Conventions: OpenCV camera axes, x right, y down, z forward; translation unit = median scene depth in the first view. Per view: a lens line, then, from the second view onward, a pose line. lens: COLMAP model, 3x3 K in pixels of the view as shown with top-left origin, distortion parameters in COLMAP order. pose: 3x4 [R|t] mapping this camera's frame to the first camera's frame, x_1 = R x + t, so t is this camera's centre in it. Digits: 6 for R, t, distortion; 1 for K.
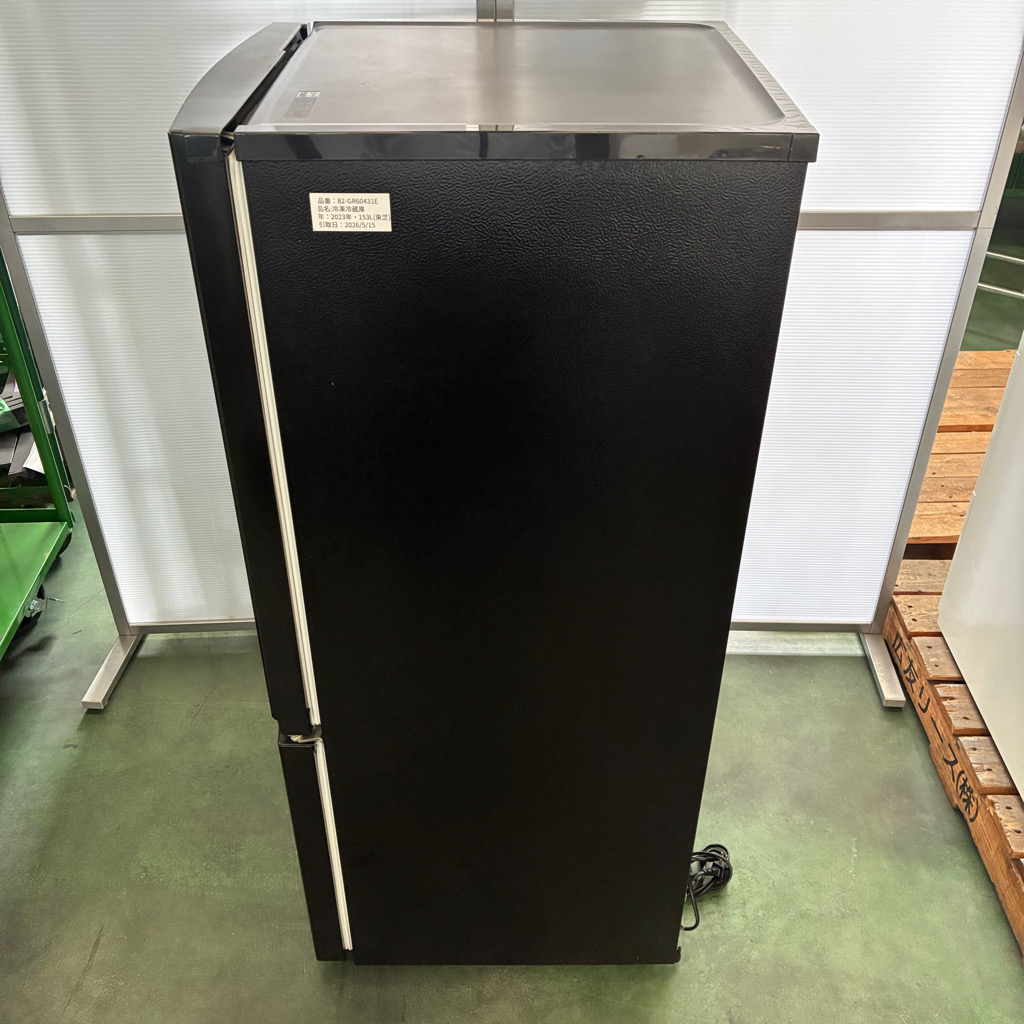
lens RADIAL K [[1067.2, 0, 506.6], [0, 1067.2, 507.8], [0, 0, 1]] dist [0.020884, 0.000000]
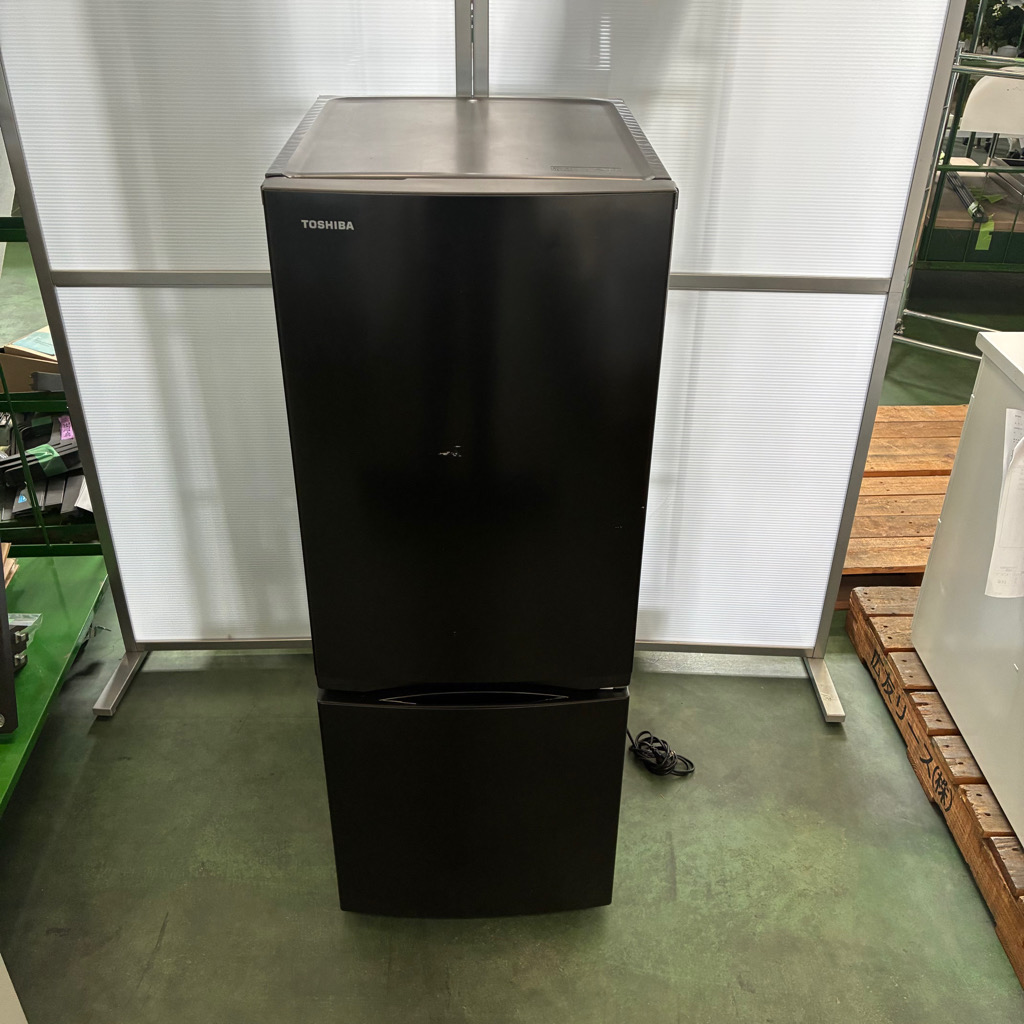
lens RADIAL K [[1067.2, 0, 508.7], [0, 1067.2, 505.3], [0, 0, 1]] dist [0.020884, 0.000000]
pose [[0.999481, -0.002942, 0.032081, -0.055813], [0.005153, 0.997600, -0.069050, 0.046462], [-0.031801, 0.069180, 0.997097, -0.117456]]
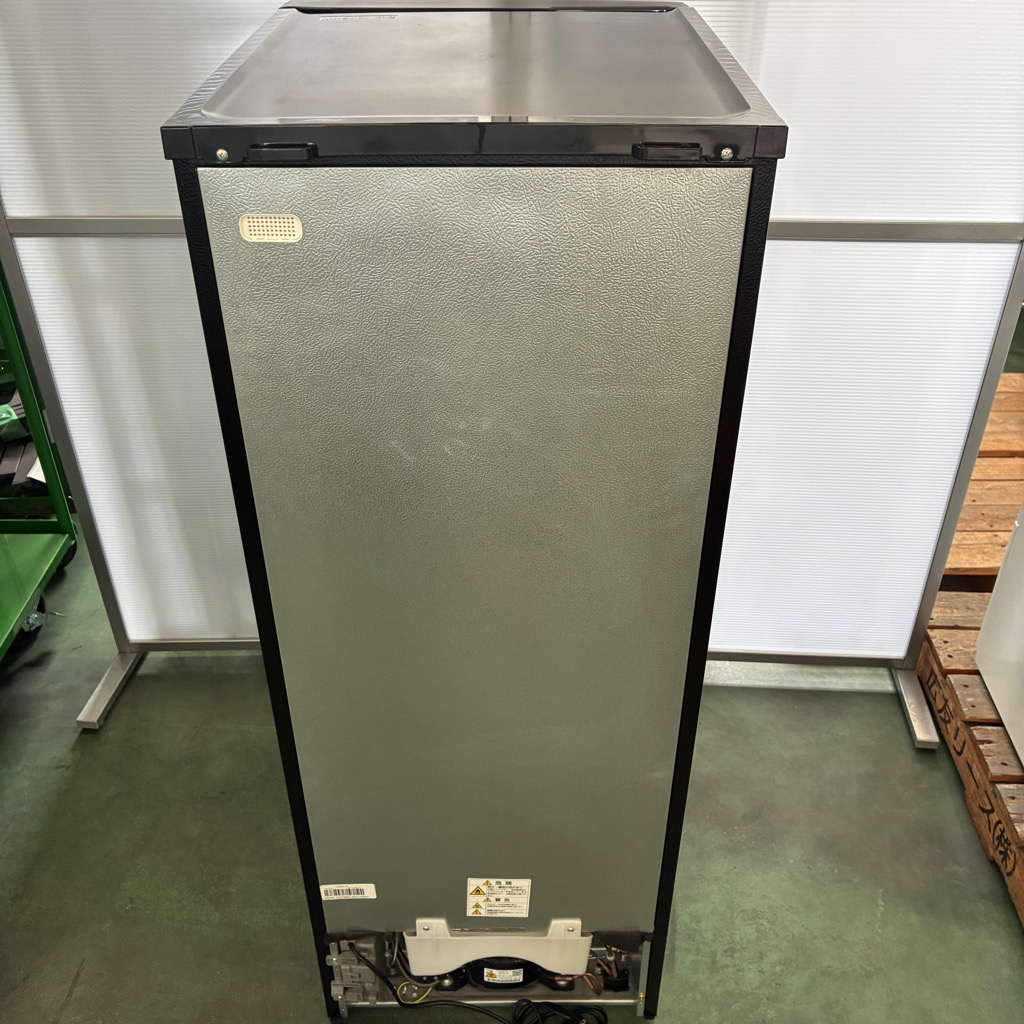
lens RADIAL K [[1067.2, 0, 508.2], [0, 1067.2, 513.3], [0, 0, 1]] dist [0.020884, 0.000000]
pose [[0.999336, 0.019468, -0.030789, 0.020340], [-0.019776, 0.999757, -0.009712, -0.004743], [0.030592, 0.010315, 0.999479, 0.047985]]
